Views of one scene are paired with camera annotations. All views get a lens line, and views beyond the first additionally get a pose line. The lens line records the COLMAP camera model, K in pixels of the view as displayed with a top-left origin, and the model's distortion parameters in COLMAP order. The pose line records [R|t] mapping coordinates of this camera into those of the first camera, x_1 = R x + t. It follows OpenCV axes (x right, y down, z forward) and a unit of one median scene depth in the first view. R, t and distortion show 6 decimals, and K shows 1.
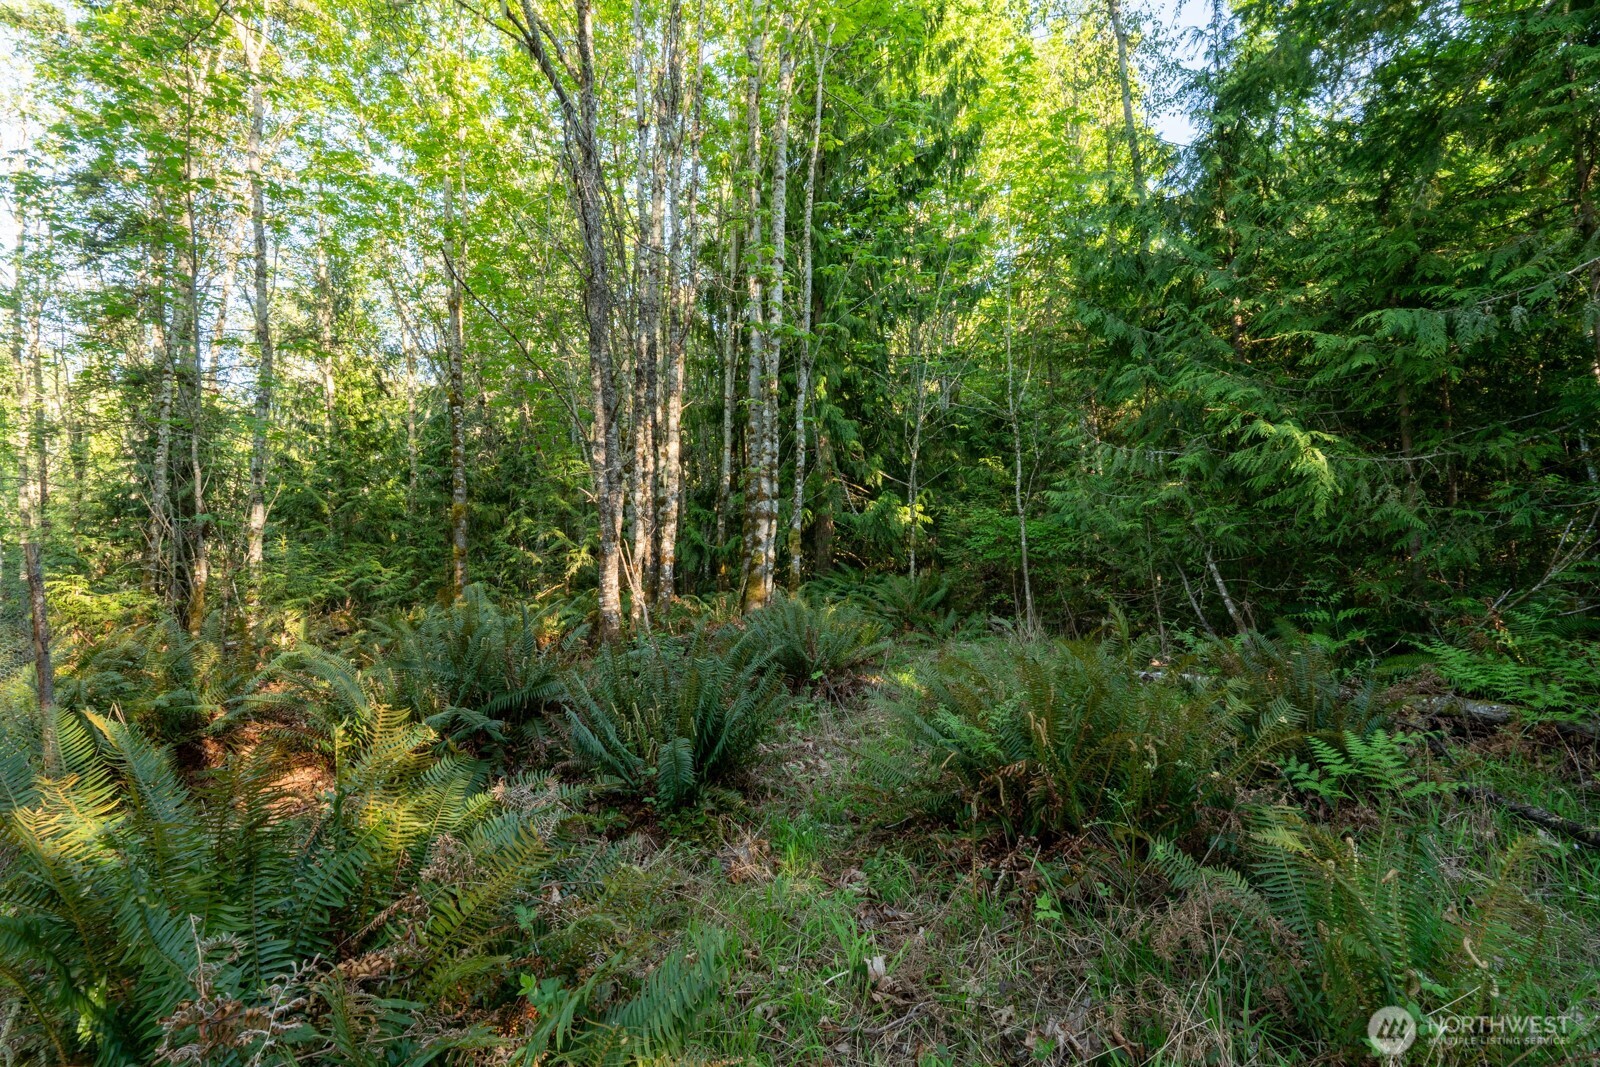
lens RADIAL K [[692.1, 0, 800.6], [0, 692.1, 535.5], [0, 0, 1]] dist [-0.003882, -0.000867]
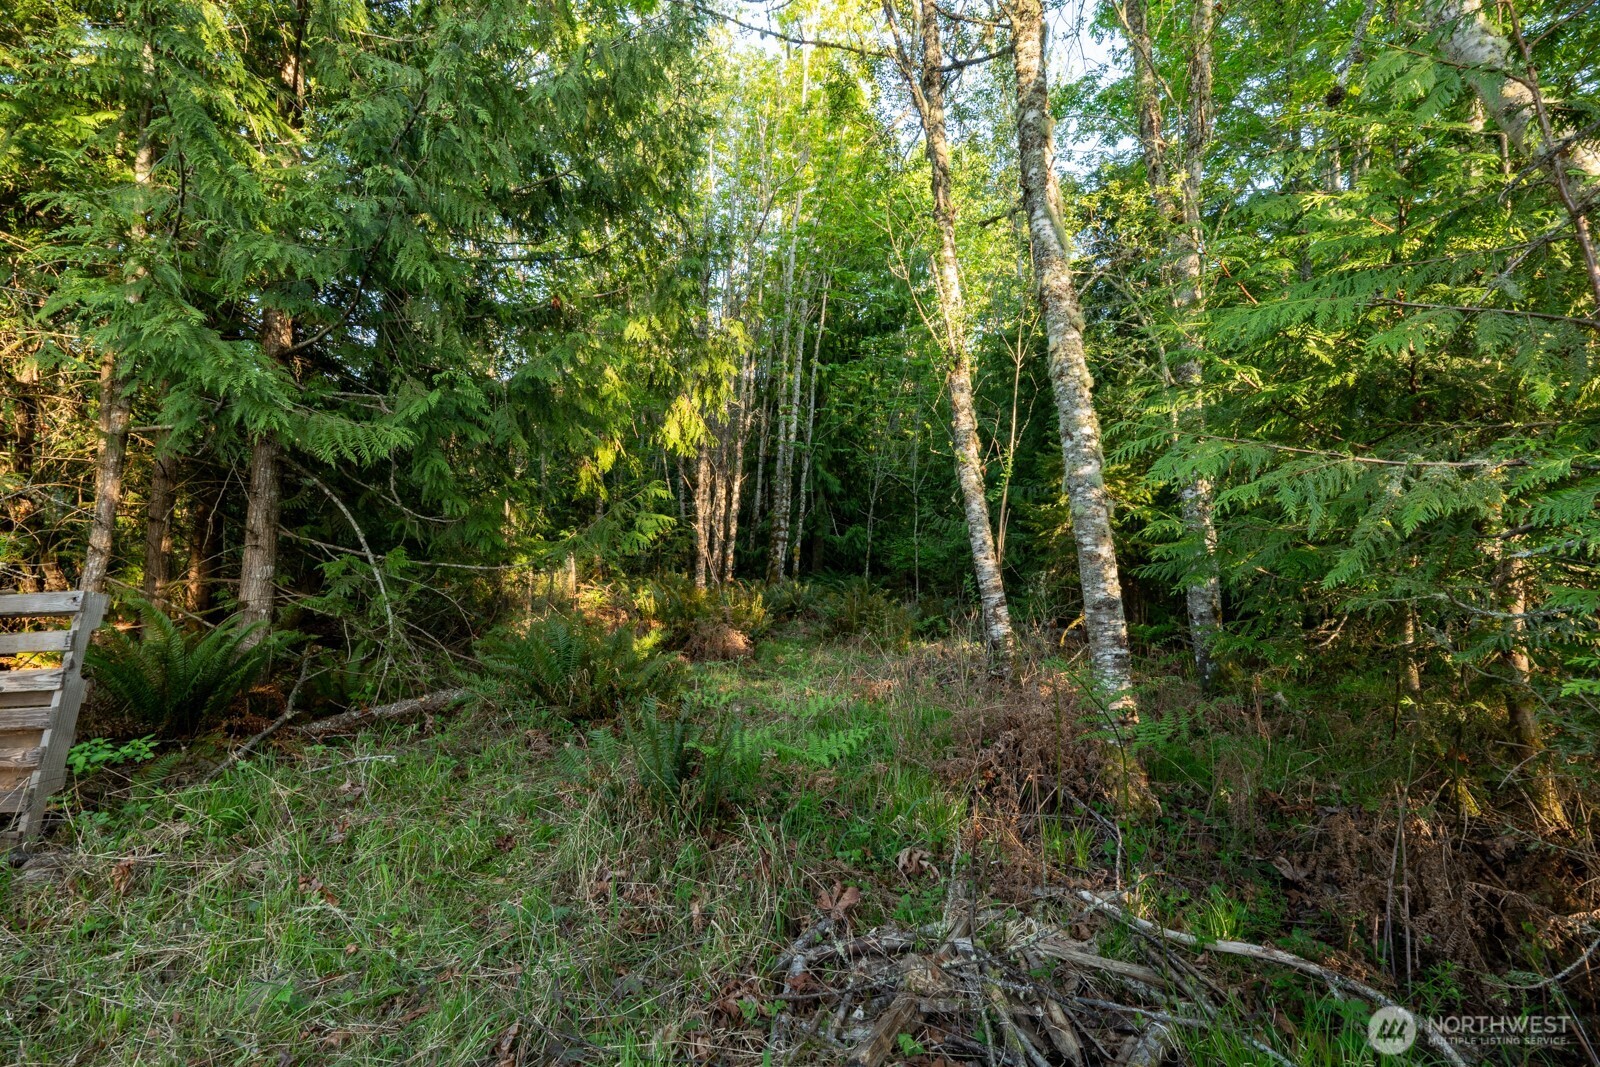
lens RADIAL K [[692.1, 0, 799.9], [0, 692.1, 533.0], [0, 0, 1]] dist [-0.003882, -0.000867]
pose [[0.998591, 0.050084, -0.017524, 0.031747], [-0.049997, 0.998735, 0.005384, -0.057129], [0.017772, -0.004500, 0.999832, -0.885211]]
